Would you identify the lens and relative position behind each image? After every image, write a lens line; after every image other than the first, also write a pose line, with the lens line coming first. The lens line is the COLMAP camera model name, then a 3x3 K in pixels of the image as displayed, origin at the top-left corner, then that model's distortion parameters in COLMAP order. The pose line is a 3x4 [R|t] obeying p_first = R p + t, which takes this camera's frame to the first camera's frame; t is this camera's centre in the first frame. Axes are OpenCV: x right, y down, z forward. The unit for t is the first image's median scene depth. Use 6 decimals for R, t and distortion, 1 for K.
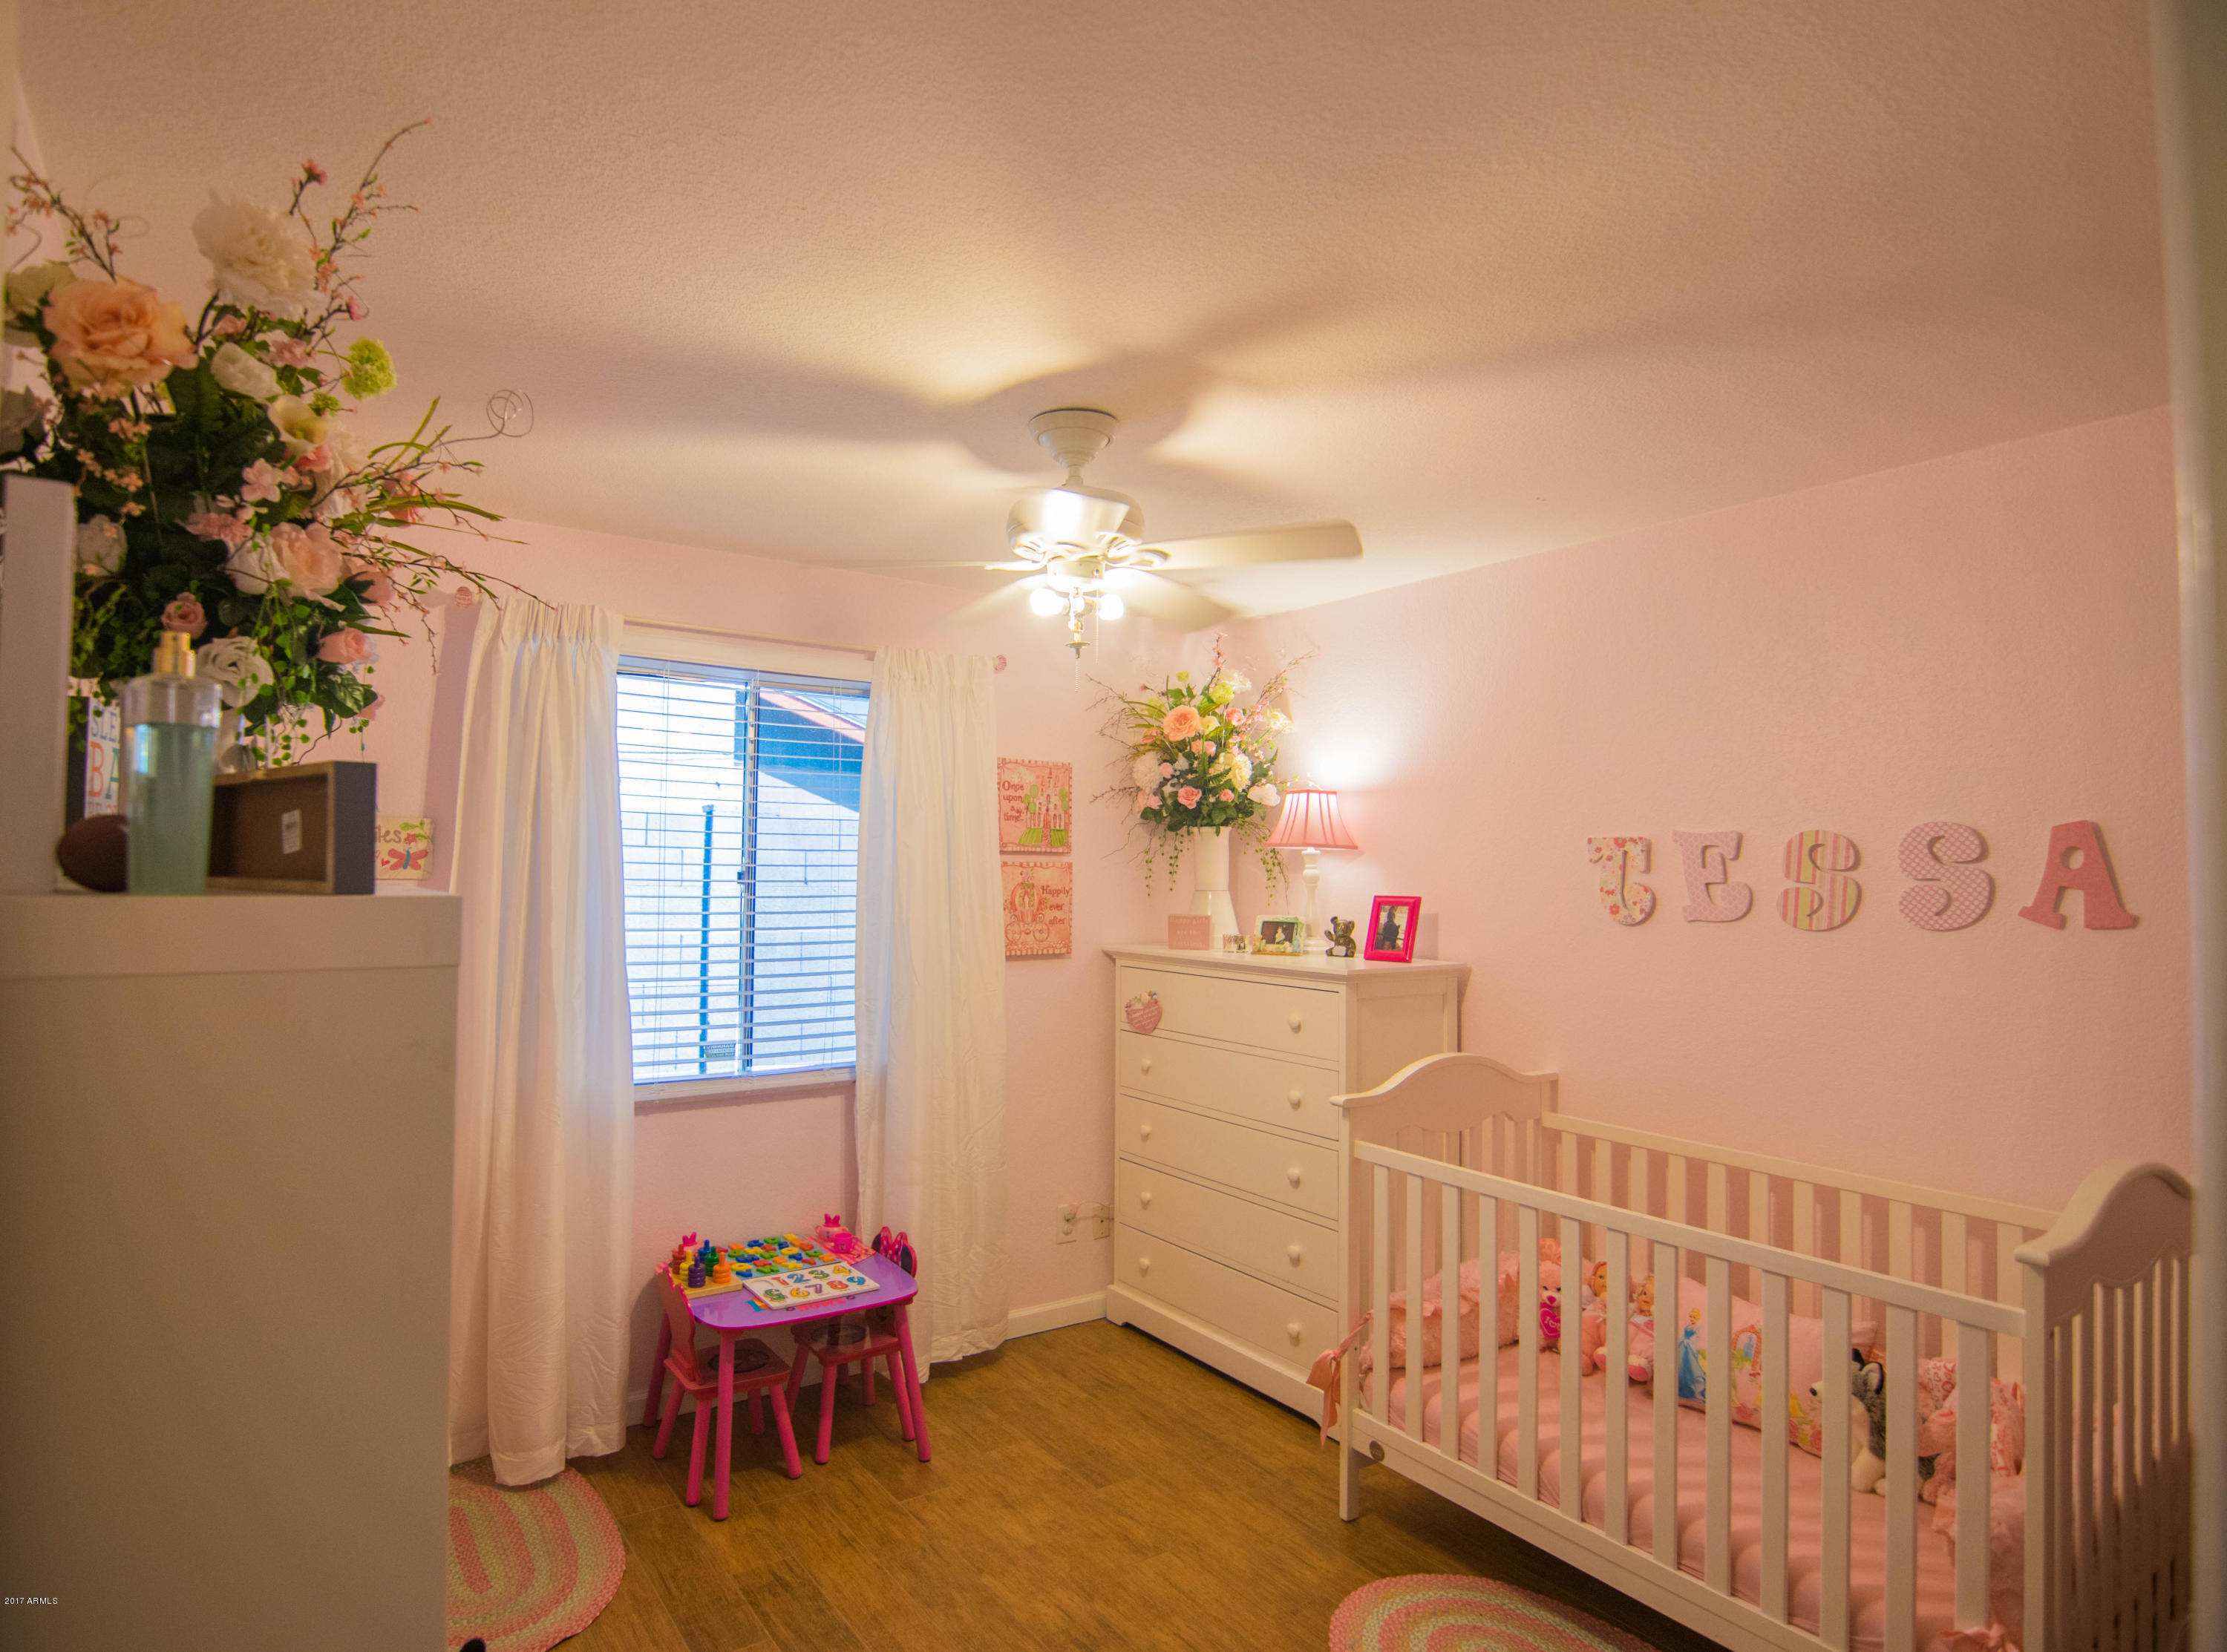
lens RADIAL K [[1186.7, 0, 1013.9], [0, 1186.7, 828.1], [0, 0, 1]] dist [-0.000290, -0.015426]
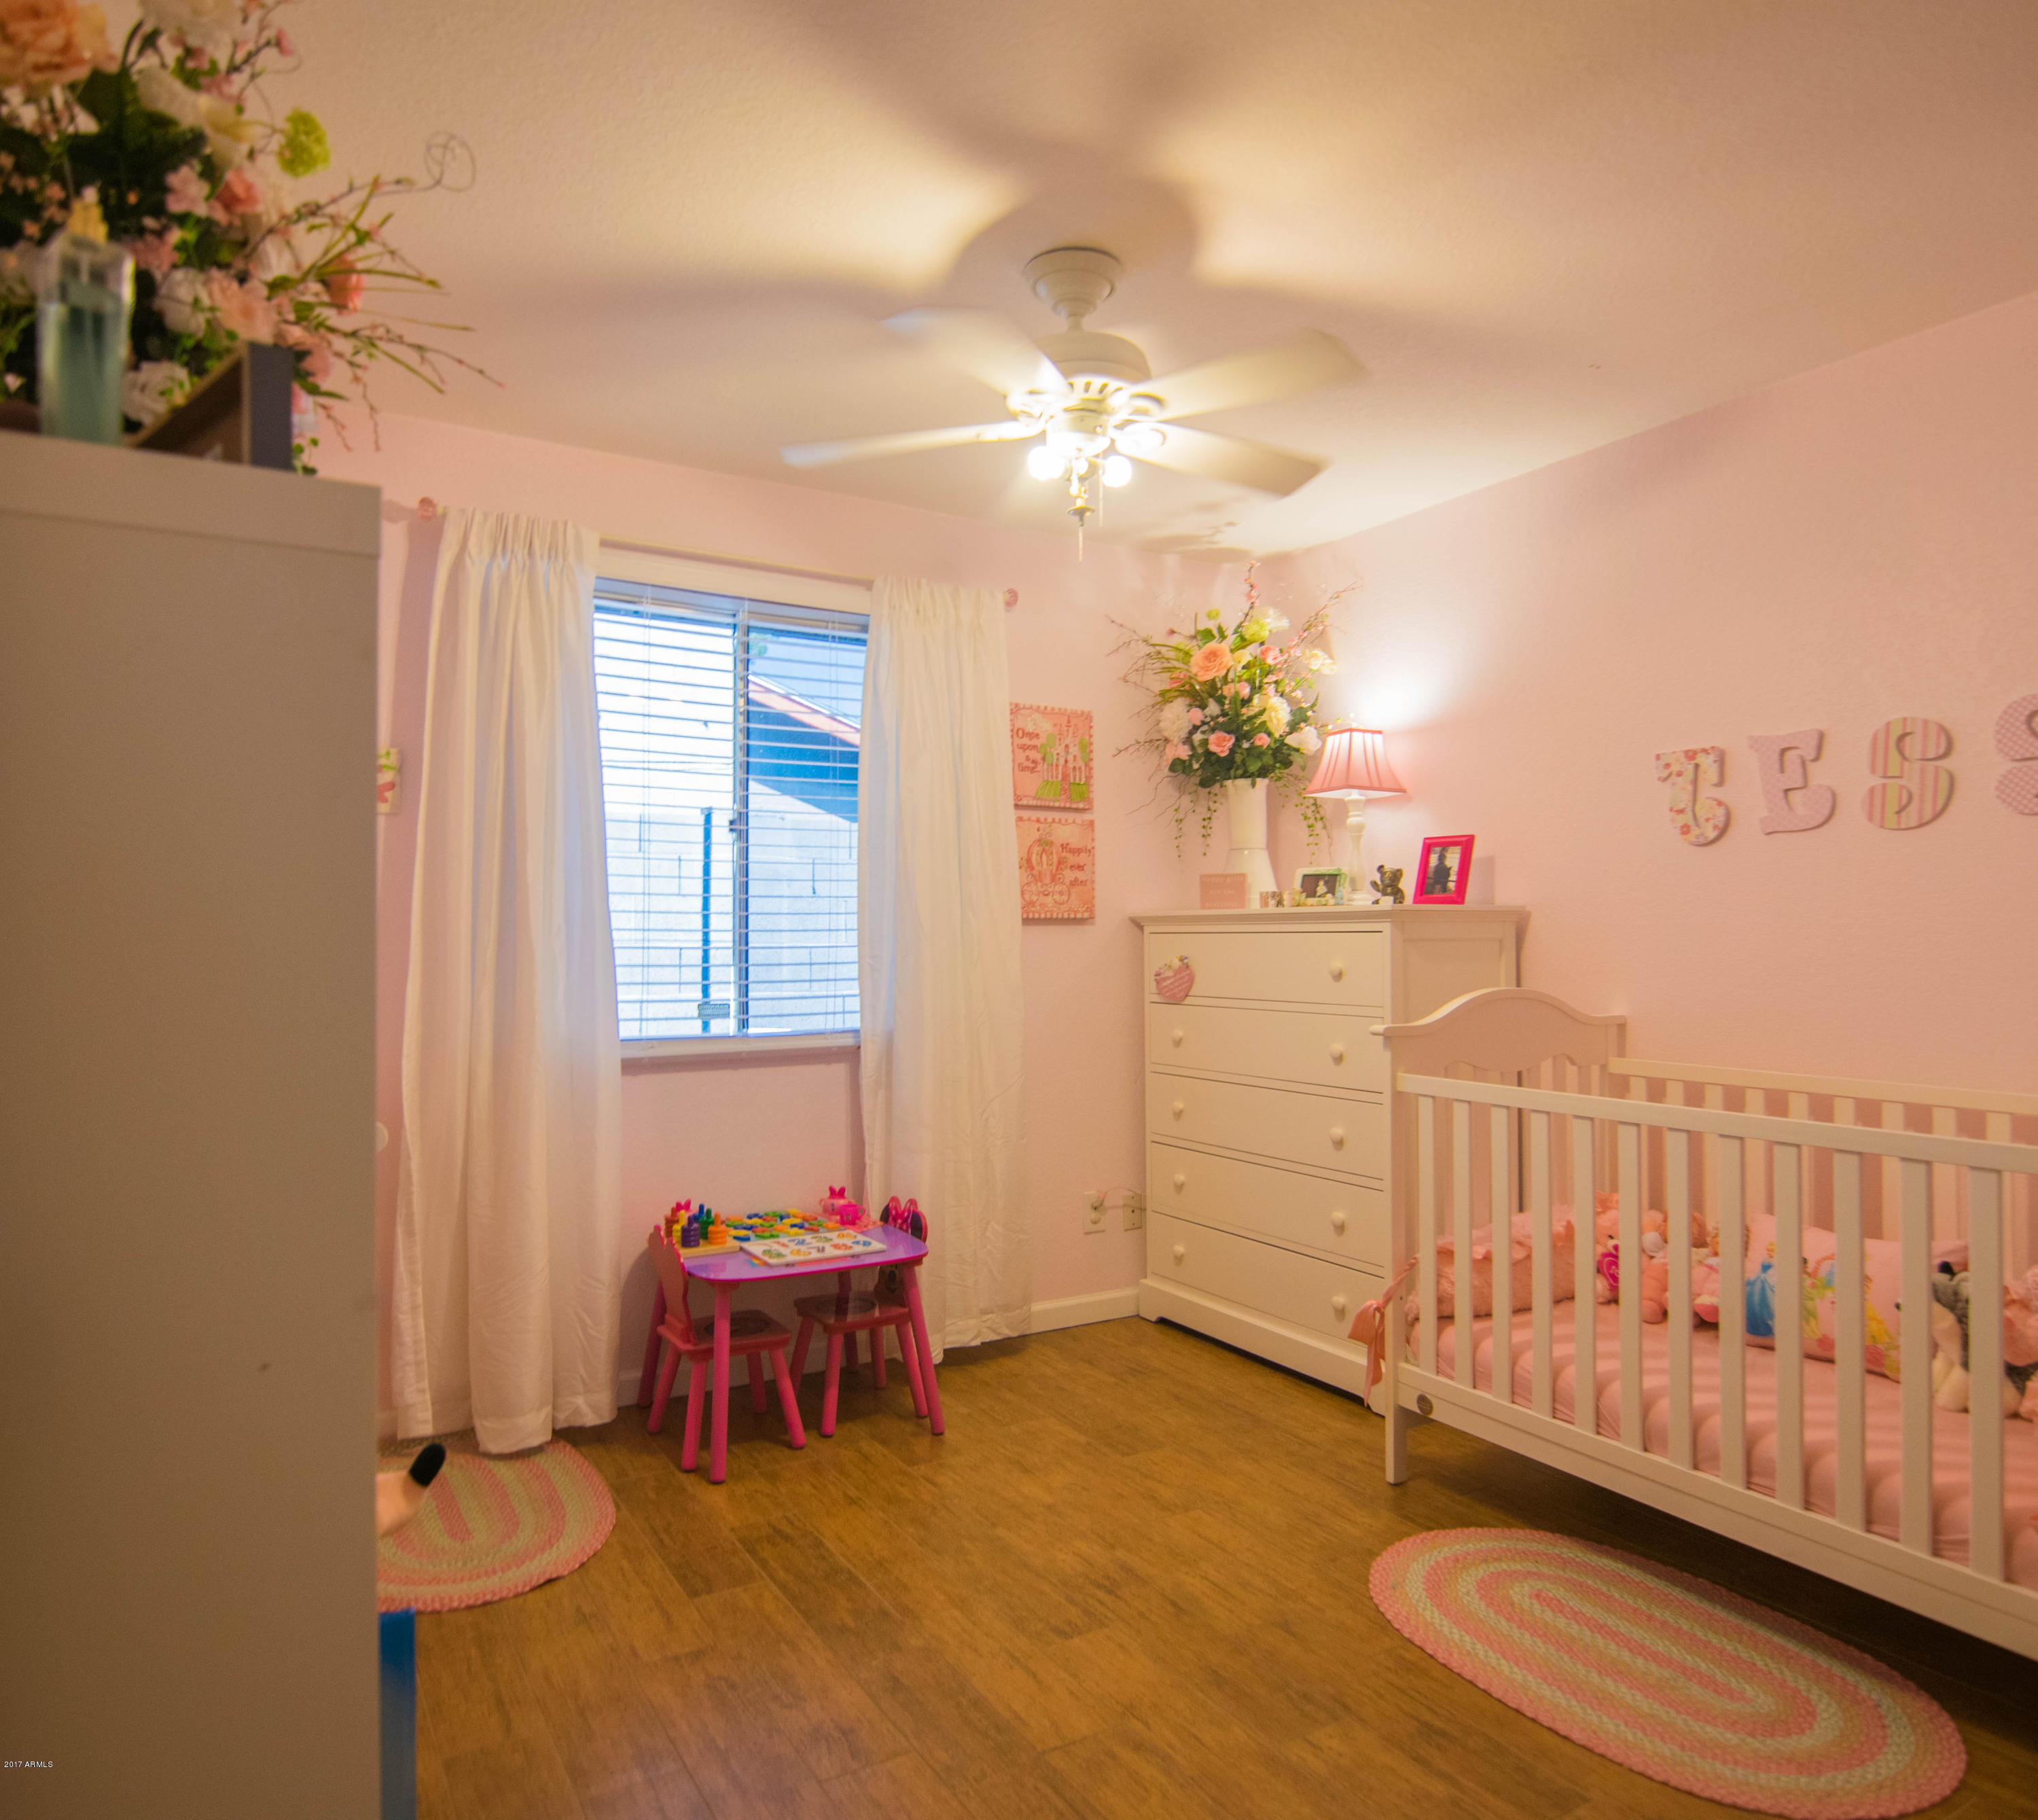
lens RADIAL K [[1307.1, 0, 1019.0], [0, 1307.1, 910.0], [0, 0, 1]] dist [0.004559, -0.020912]
pose [[0.999527, -0.015864, -0.026355, 0.021449], [0.016246, 0.999765, 0.014352, 0.108381], [0.026122, -0.014774, 0.999550, -0.016046]]
